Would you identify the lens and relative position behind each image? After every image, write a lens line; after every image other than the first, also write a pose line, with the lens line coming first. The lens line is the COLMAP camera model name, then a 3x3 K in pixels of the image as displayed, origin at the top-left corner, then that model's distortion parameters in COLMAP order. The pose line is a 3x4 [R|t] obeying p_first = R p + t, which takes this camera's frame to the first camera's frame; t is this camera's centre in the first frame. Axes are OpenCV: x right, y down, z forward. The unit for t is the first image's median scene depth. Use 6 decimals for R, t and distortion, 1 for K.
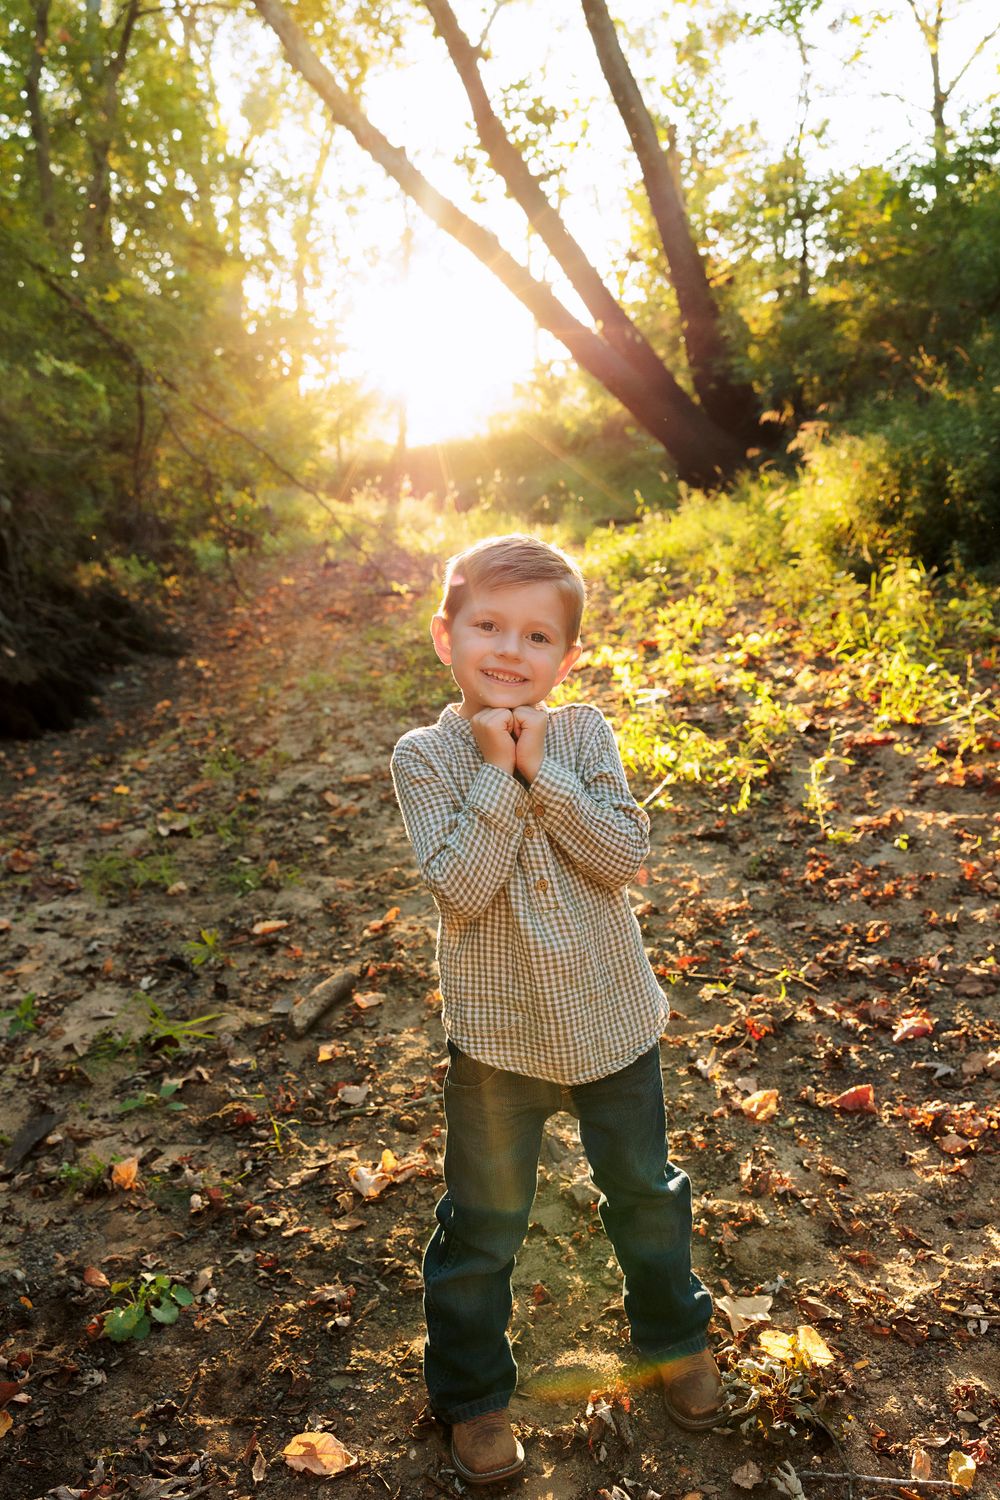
lens RADIAL K [[1343.8, 0, 490.1], [0, 1343.8, 756.2], [0, 0, 1]] dist [-0.000931, 0.005158]
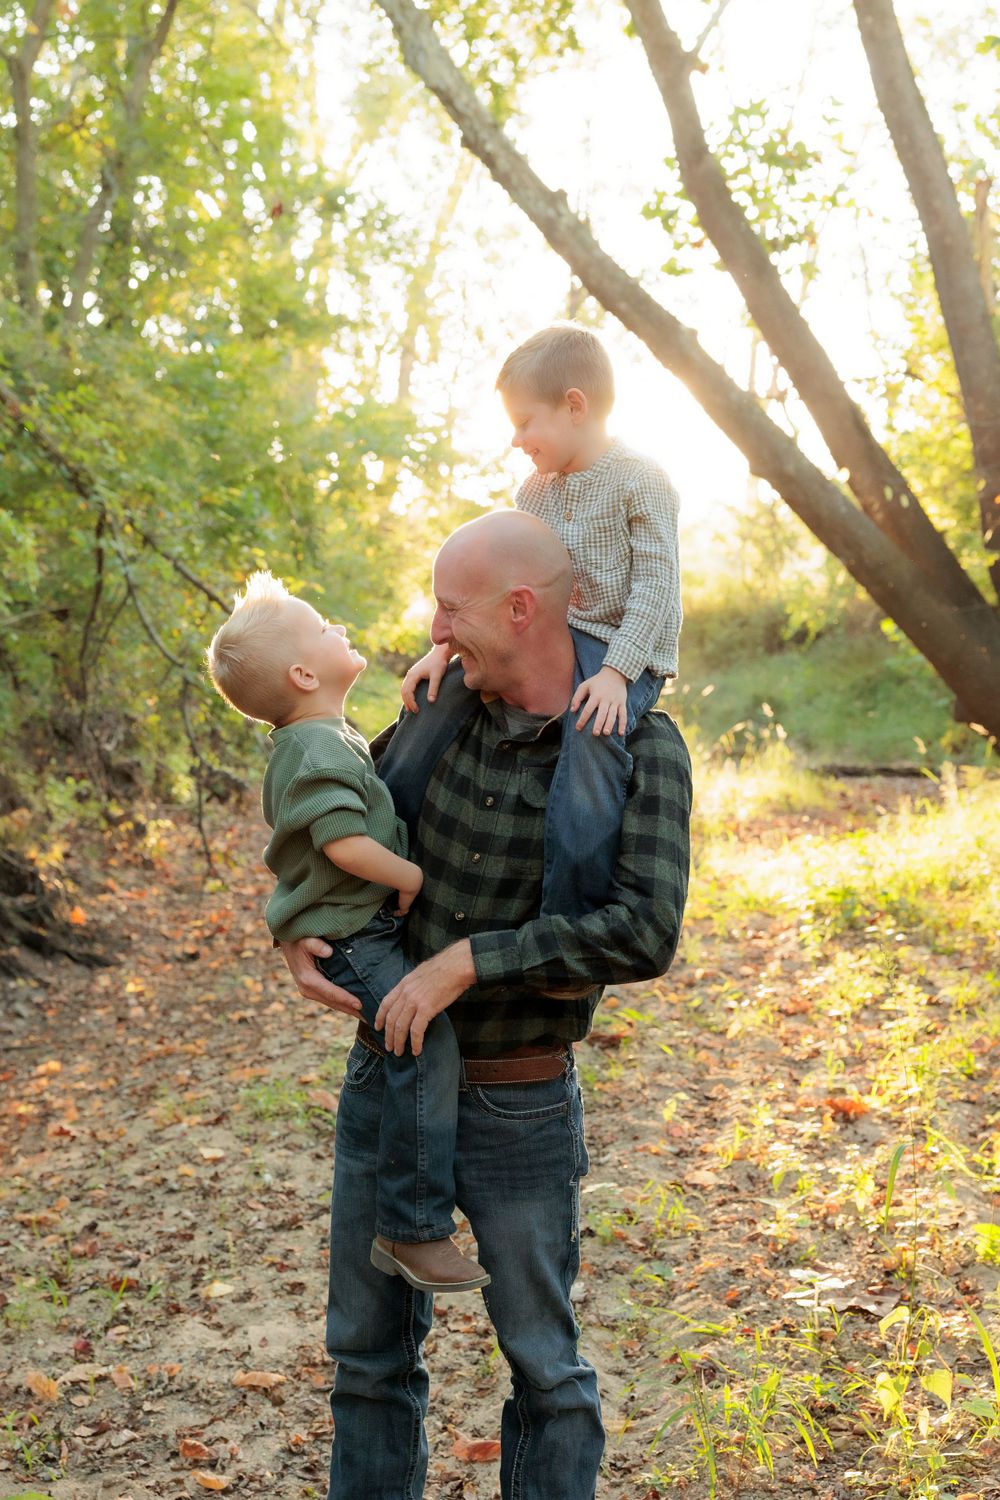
lens RADIAL K [[2092.0, 0, 494.1], [0, 2092.0, 756.3], [0, 0, 1]] dist [0.021148, -0.022380]
pose [[0.992532, 0.089928, -0.082418, 0.019188], [-0.101223, 0.984228, -0.145084, -0.054182], [0.068071, 0.152343, 0.985981, 0.057518]]
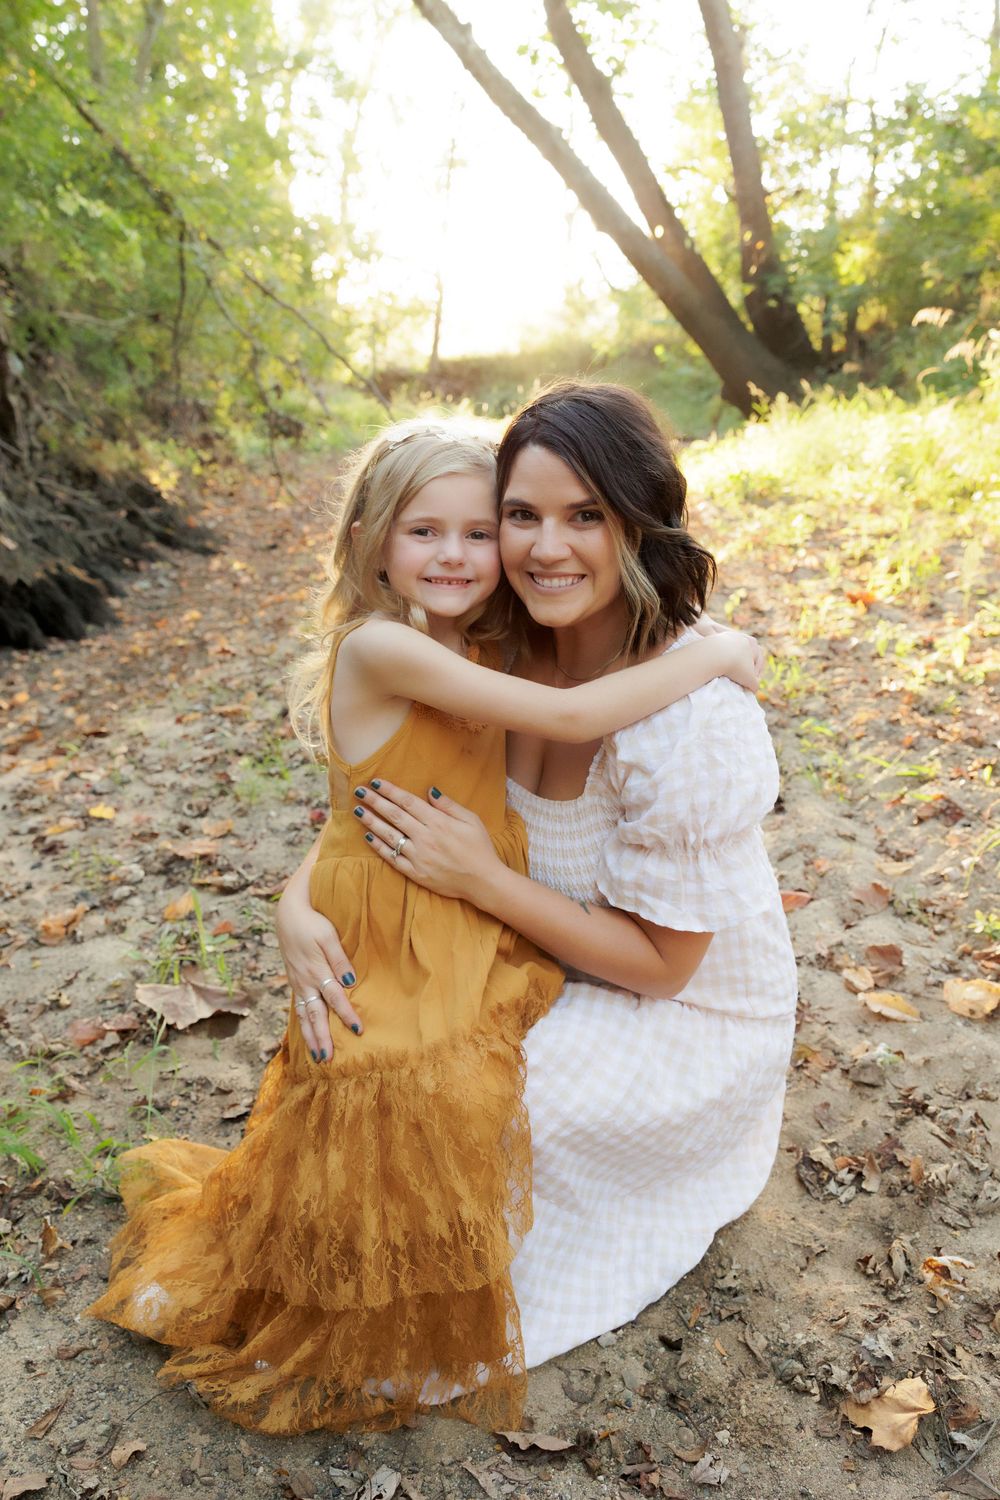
lens RADIAL K [[1154.0, 0, 500.0], [0, 1154.0, 750.0], [0, 0, 1]] dist [-0.000972, 0.008350]
pose [[0.998026, 0.059435, 0.020306, -0.052251], [-0.061063, 0.993868, 0.092187, -0.030152], [-0.014702, -0.093245, 0.995535, 0.235285]]
